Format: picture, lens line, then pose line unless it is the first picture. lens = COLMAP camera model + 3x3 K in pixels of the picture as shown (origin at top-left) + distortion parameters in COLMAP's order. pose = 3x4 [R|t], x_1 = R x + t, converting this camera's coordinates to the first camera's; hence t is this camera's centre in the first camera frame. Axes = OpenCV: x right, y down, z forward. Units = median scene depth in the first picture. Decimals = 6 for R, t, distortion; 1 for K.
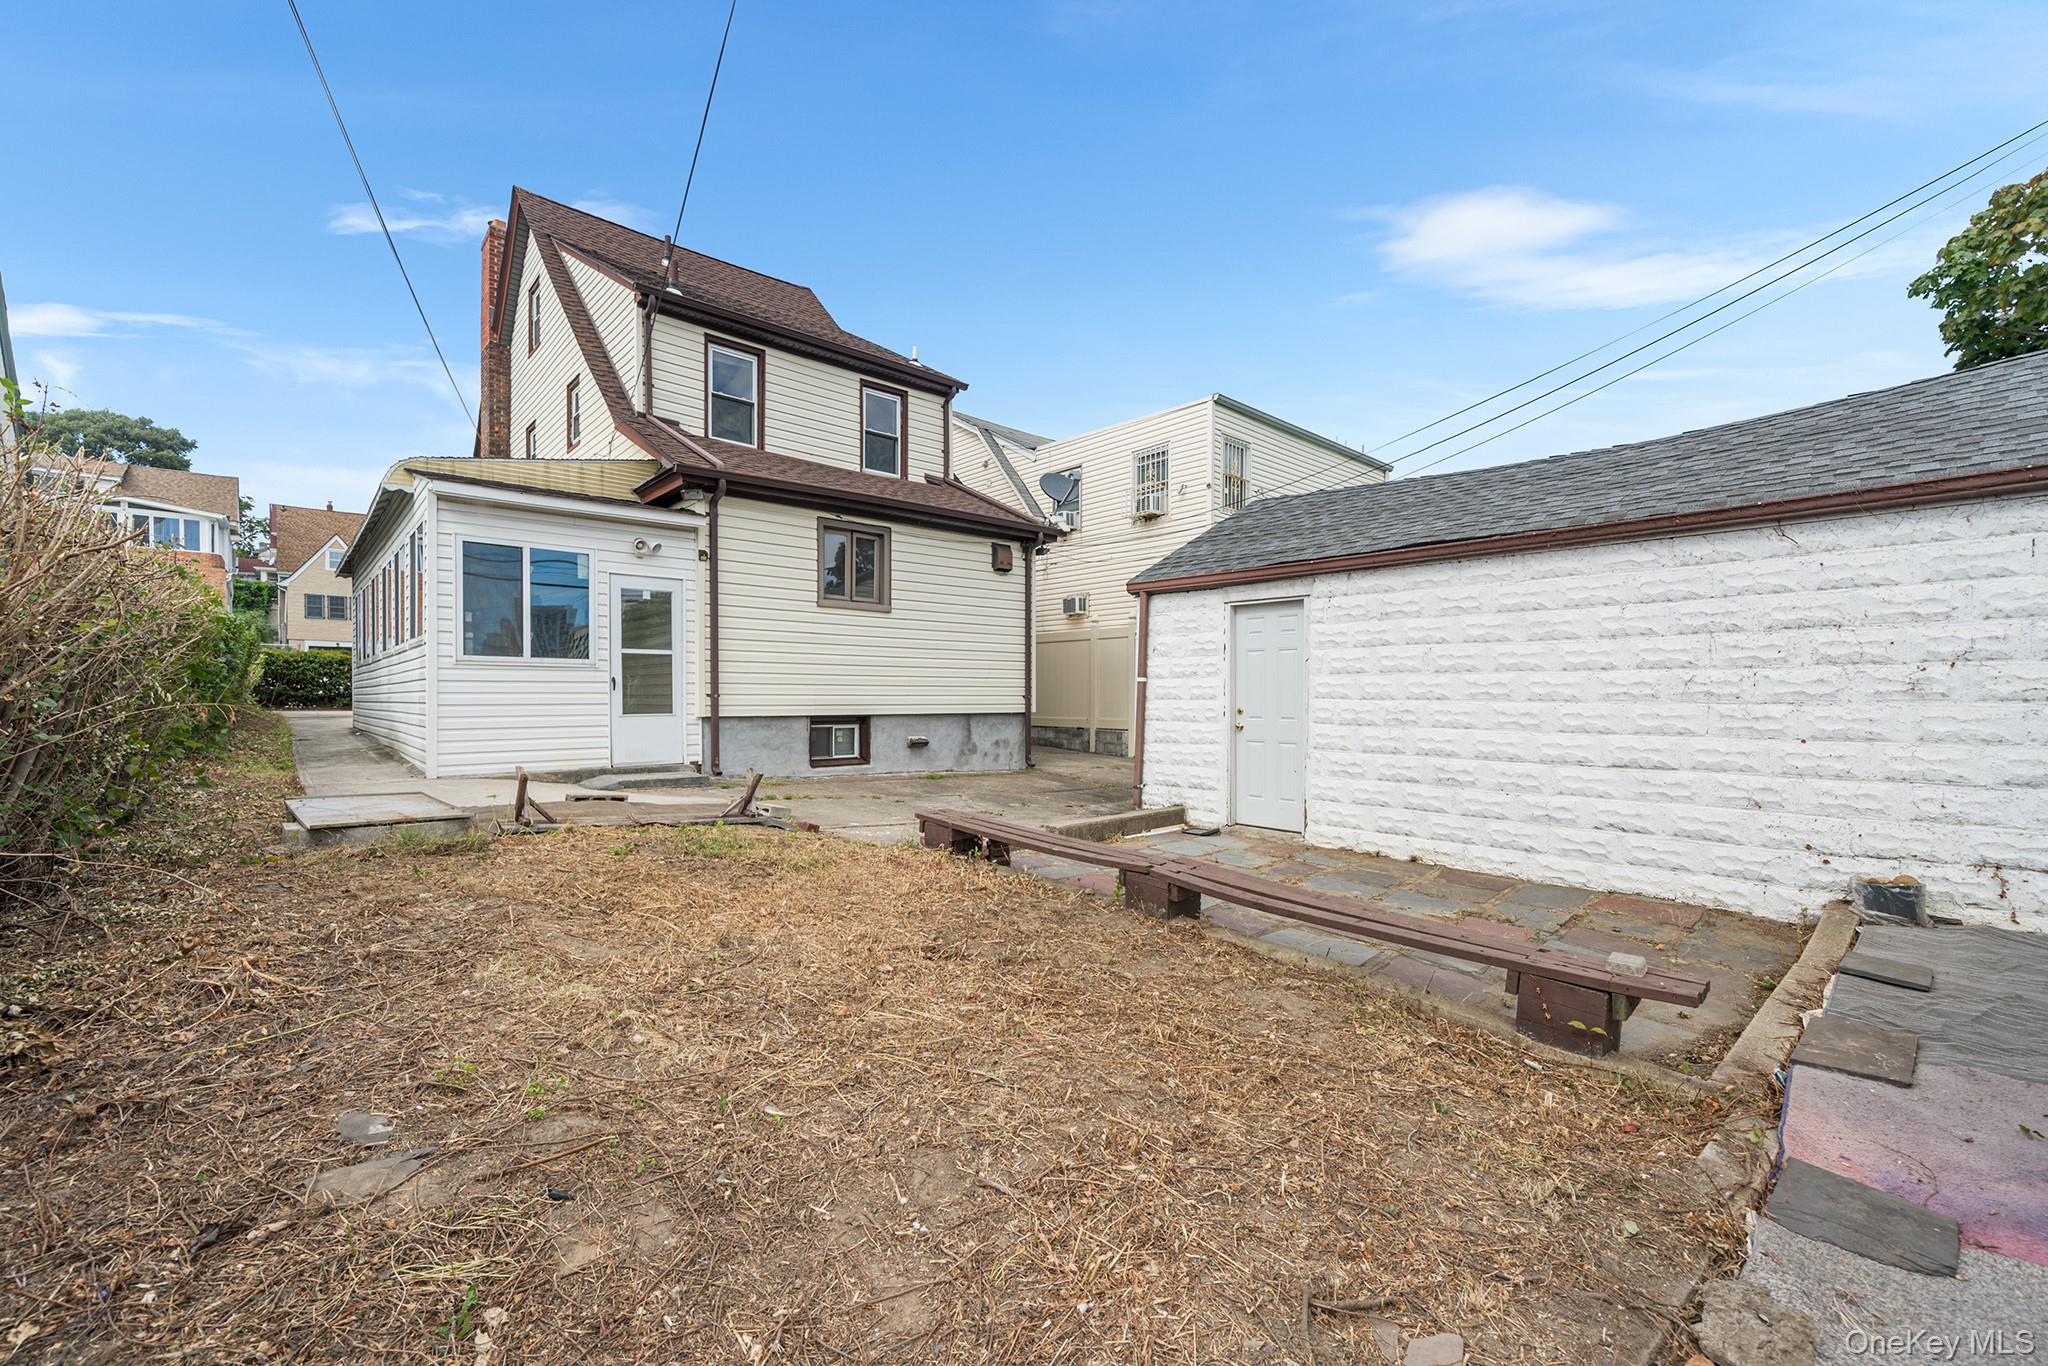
lens RADIAL K [[838.9, 0, 988.9], [0, 838.9, 712.4], [0, 0, 1]] dist [-0.000158, 0.000014]
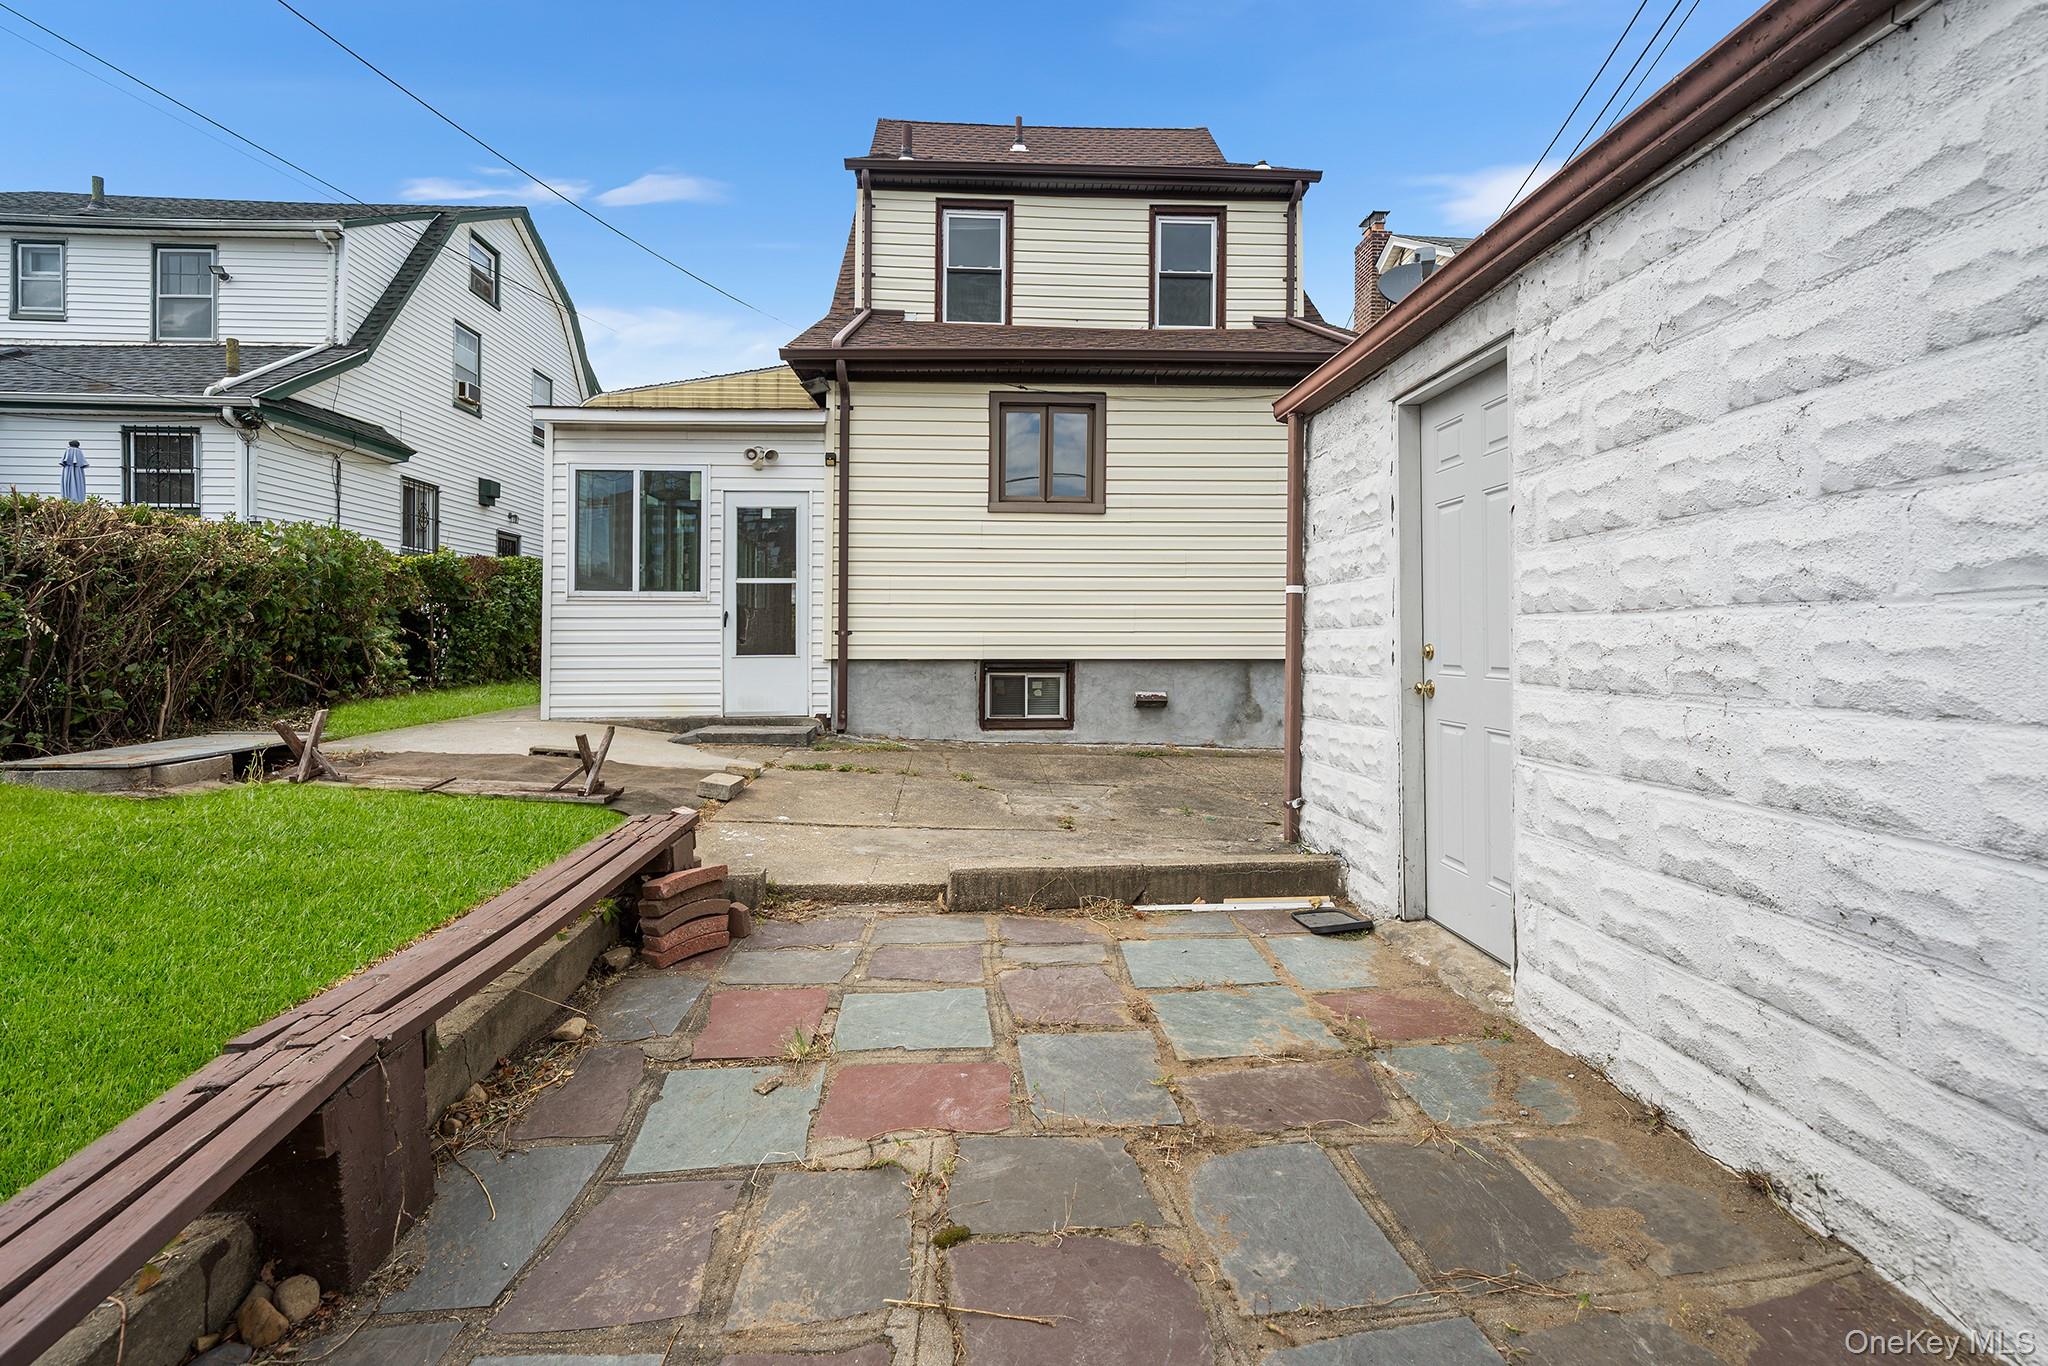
lens RADIAL K [[913.4, 0, 1017.2], [0, 913.4, 647.3], [0, 0, 1]] dist [0.000076, 0.000176]
pose [[0.797045, 0.000003, -0.603920, 0.343529], [-0.009771, 0.999869, -0.012889, 0.003444], [0.603841, 0.016174, 0.796940, 0.424914]]
